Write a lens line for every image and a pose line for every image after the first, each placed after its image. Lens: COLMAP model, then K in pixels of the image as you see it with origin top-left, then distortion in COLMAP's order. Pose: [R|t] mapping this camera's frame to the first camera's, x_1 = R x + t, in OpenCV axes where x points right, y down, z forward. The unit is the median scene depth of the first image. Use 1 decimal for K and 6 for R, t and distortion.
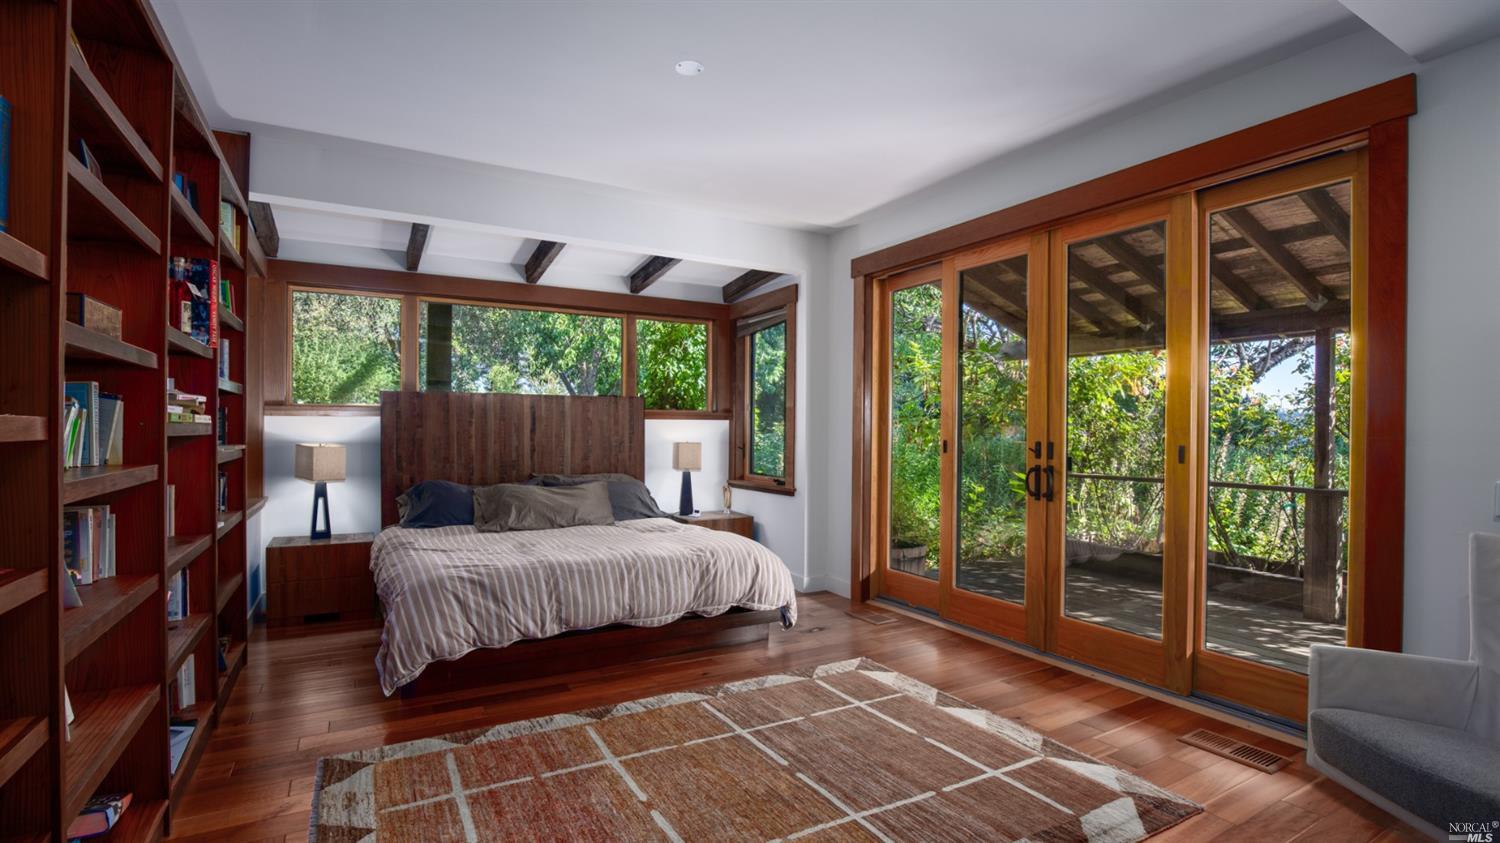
lens RADIAL K [[689.4, 0, 740.8], [0, 689.4, 440.9], [0, 0, 1]] dist [-0.032009, 0.004375]
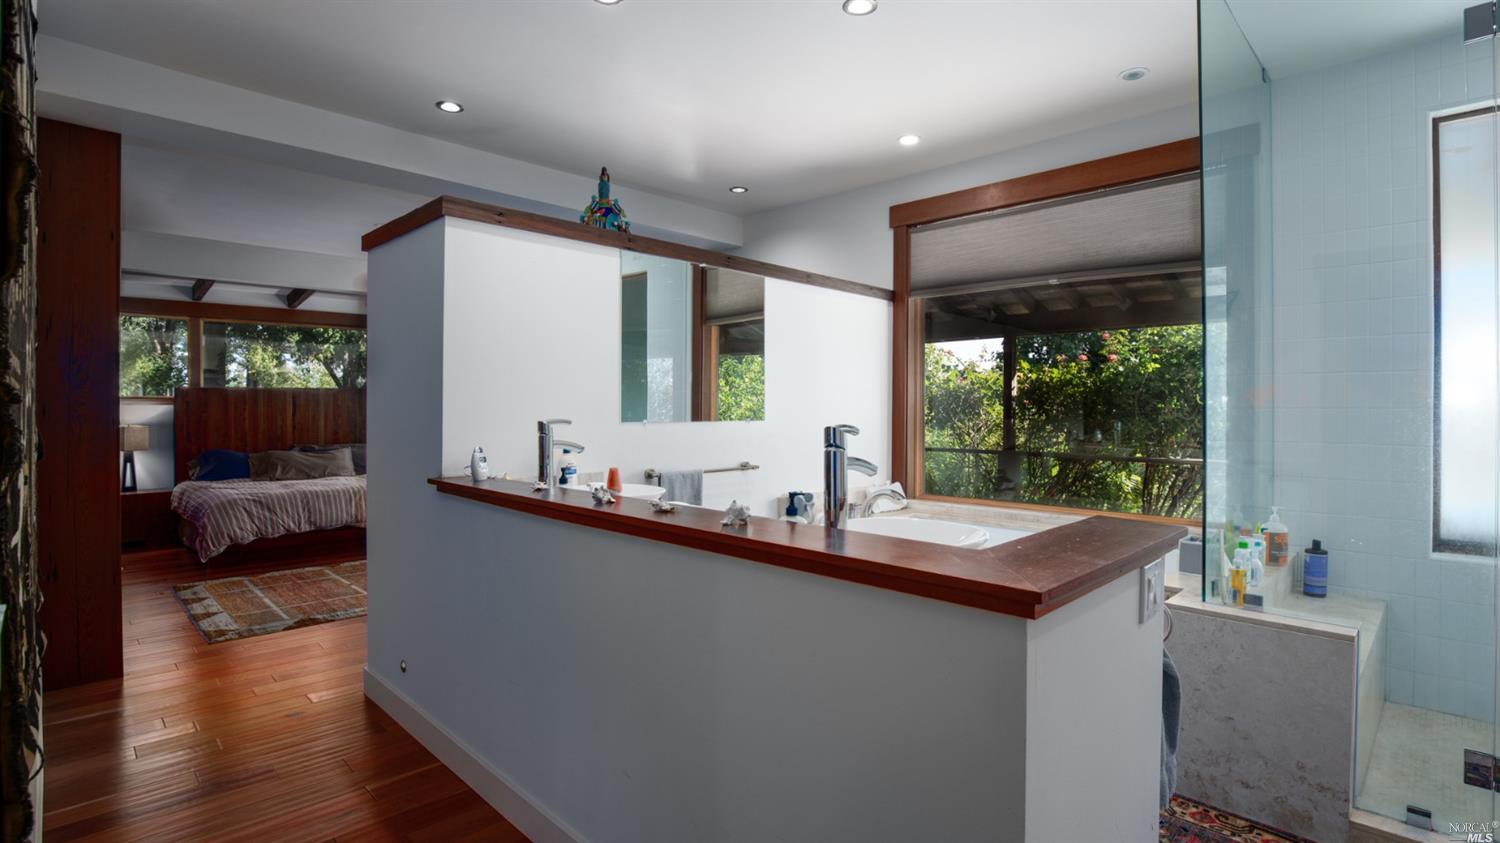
lens RADIAL K [[714.2, 0, 749.3], [0, 714.2, 418.0], [0, 0, 1]] dist [-0.034968, 0.000036]
pose [[0.962696, -0.009835, 0.270407, 0.237208], [0.010759, 0.999940, -0.001935, 0.006990], [-0.270372, 0.004772, 0.962744, -0.738573]]
